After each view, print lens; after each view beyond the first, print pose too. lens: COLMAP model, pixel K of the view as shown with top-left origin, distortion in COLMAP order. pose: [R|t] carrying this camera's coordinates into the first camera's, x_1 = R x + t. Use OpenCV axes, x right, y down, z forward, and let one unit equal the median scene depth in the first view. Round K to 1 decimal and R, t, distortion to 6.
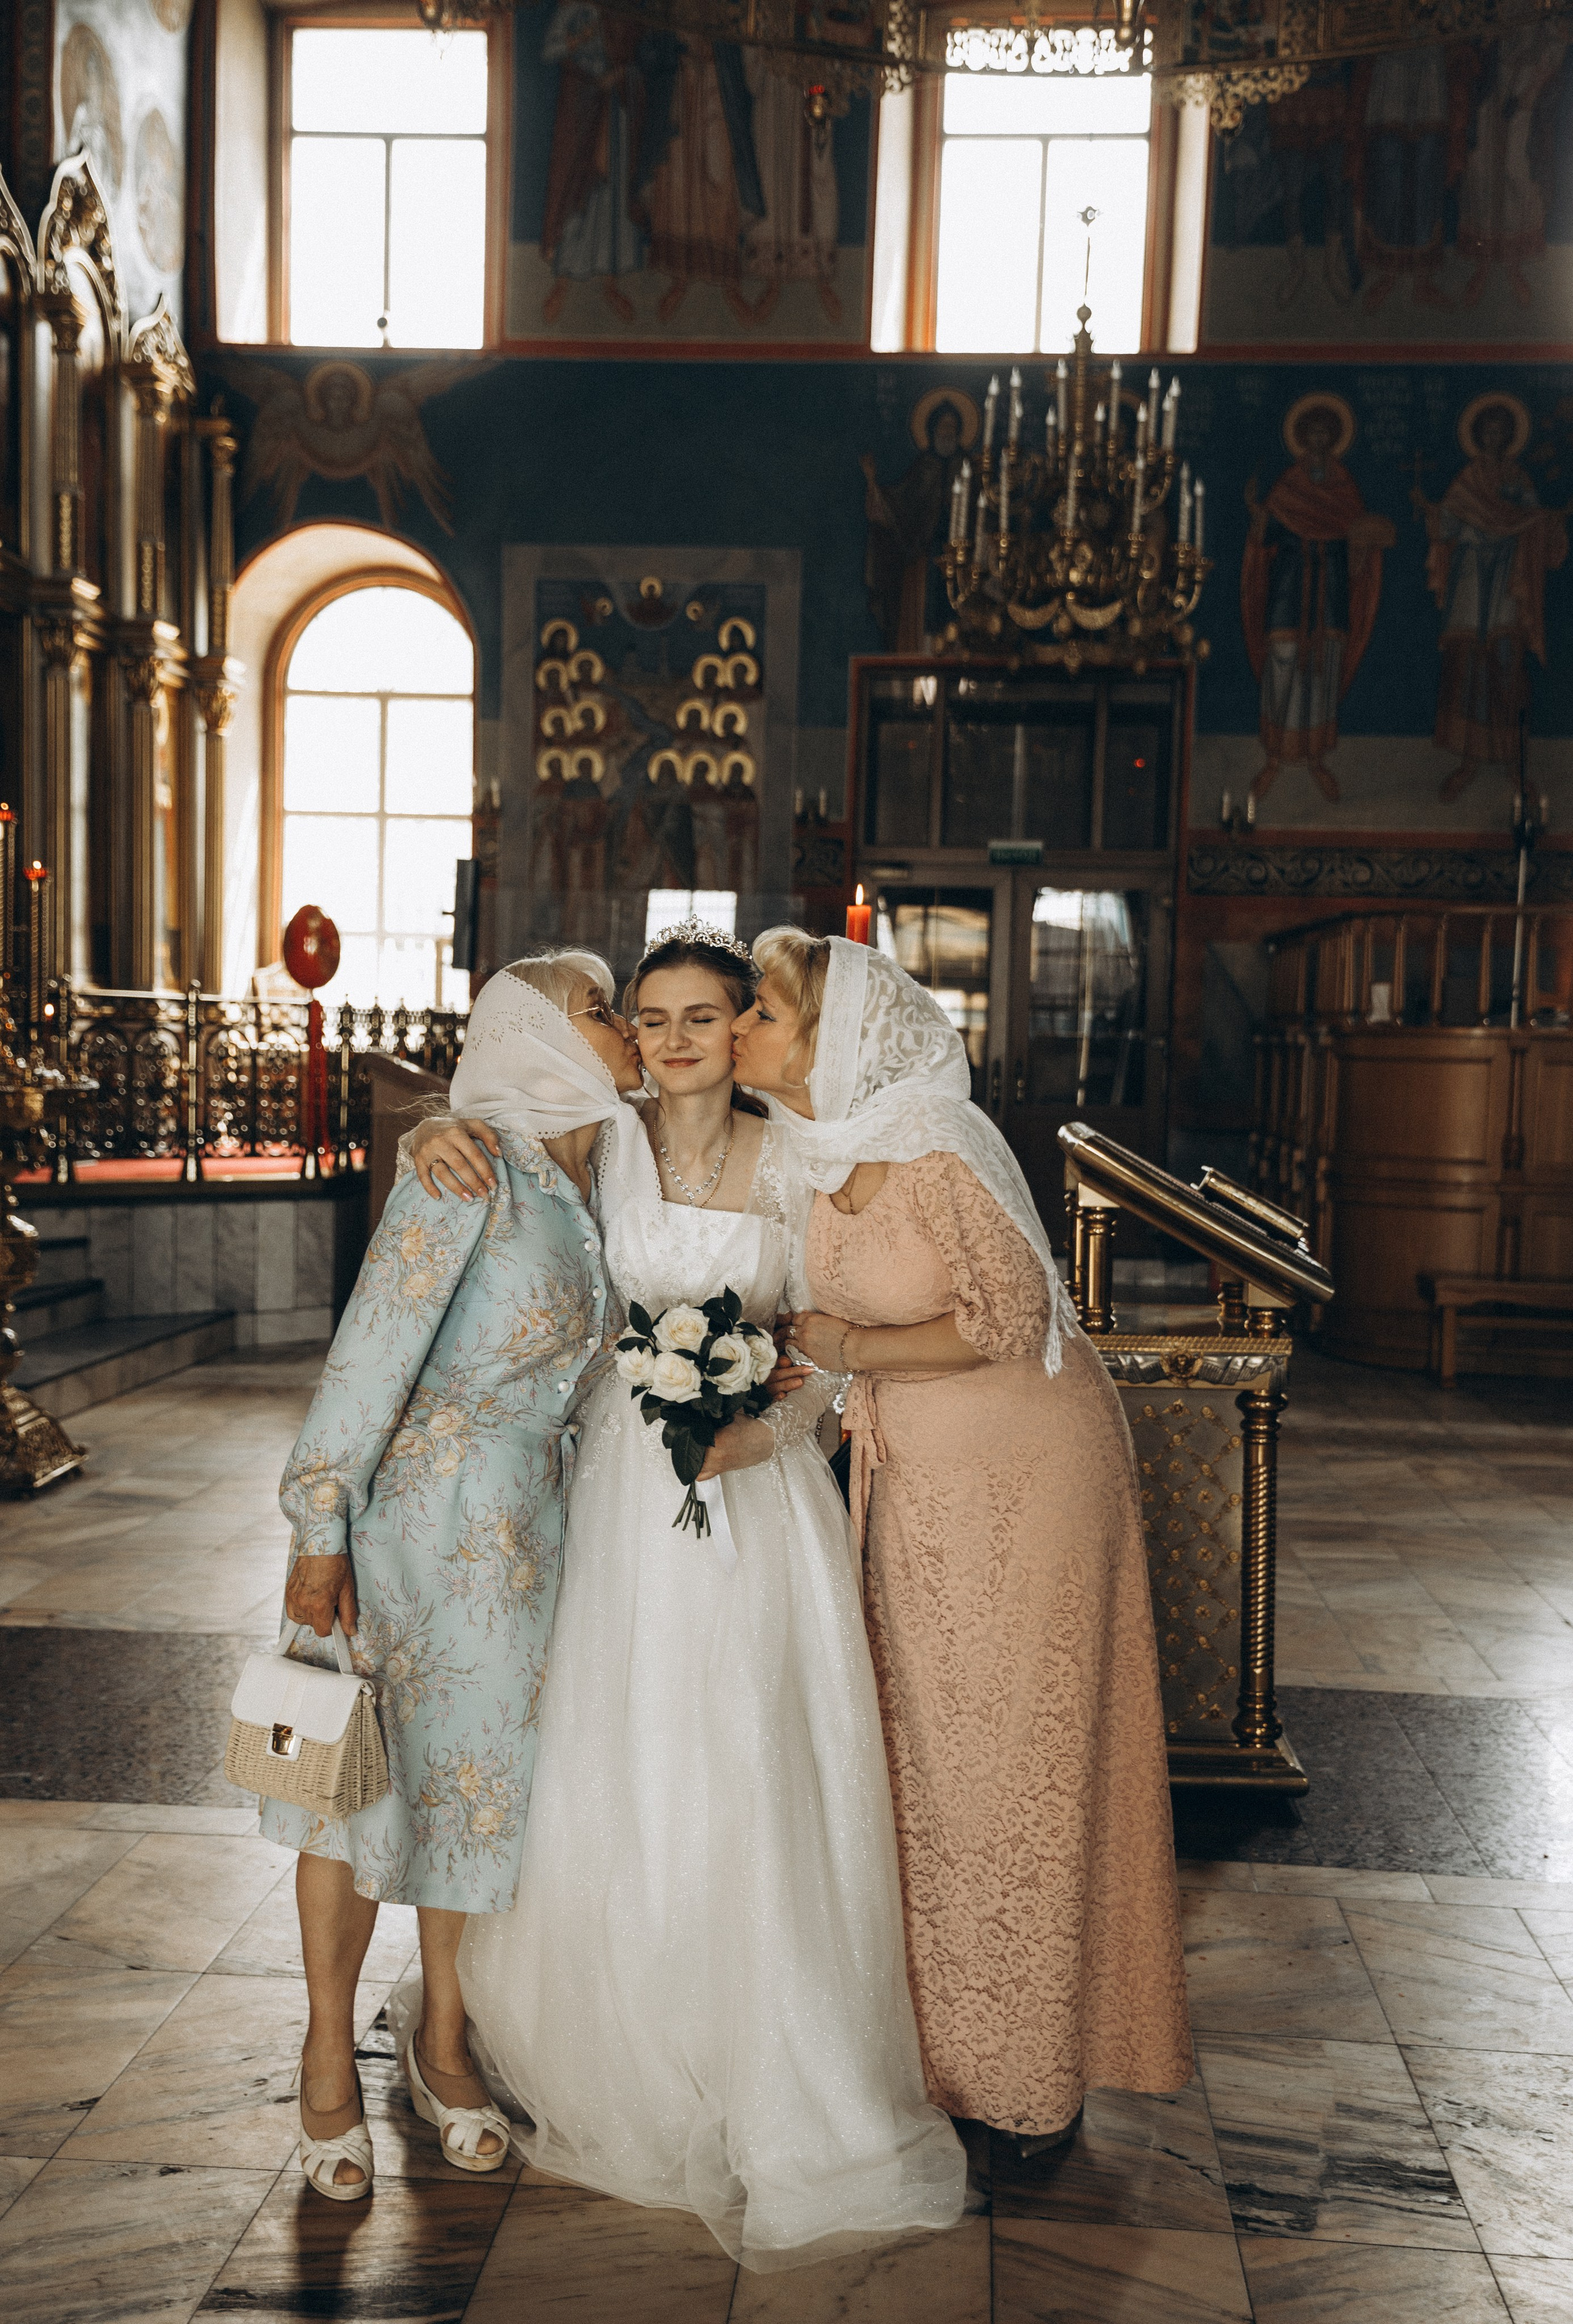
lens RADIAL K [[2376.1, 0, 795.6], [0, 2376.1, 1175.0], [0, 0, 1]] dist [0.134867, -0.160332]
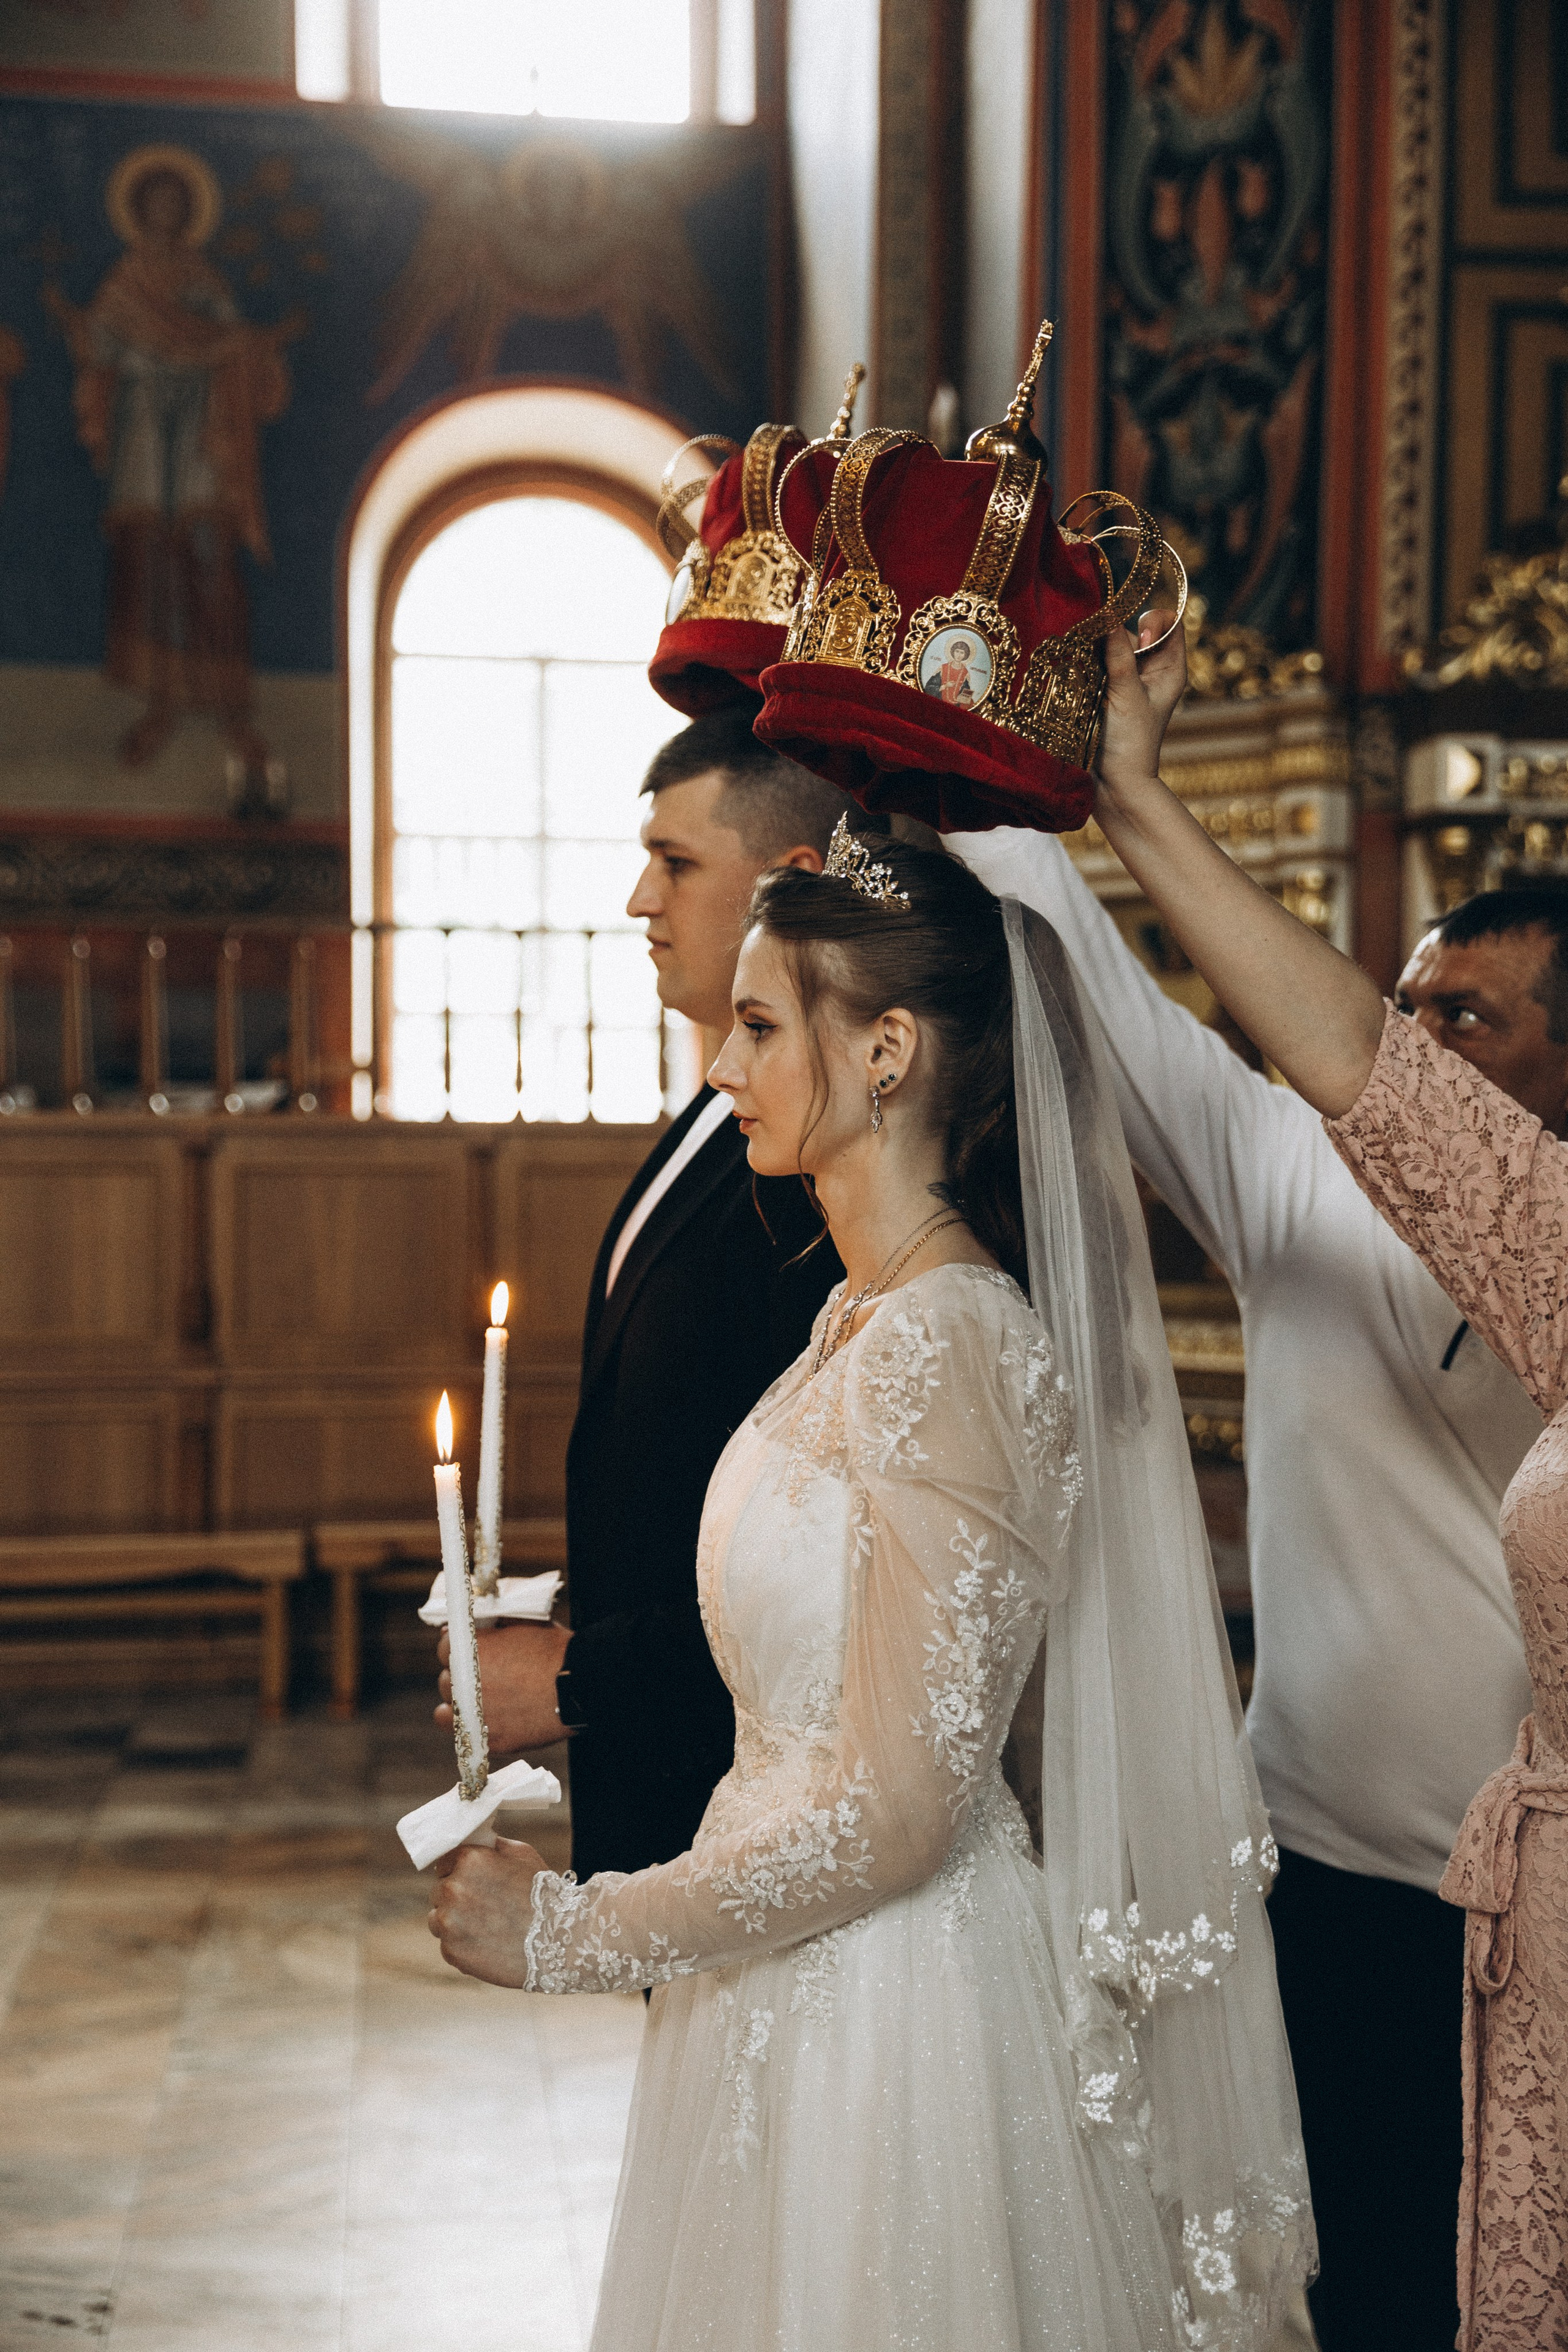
lens RADIAL K [[2963.4, 0, 782.6], [0, 2963.4, 1188.7], [0, 0, 1]] dist [0.336512, -0.873716]
pose [[0.979729, -0.030035, 0.198063, 0.276561], [0.037562, 0.998704, -0.034354, -0.005820], [-0.196774, 0.041097, 0.979587, 0.163110]]
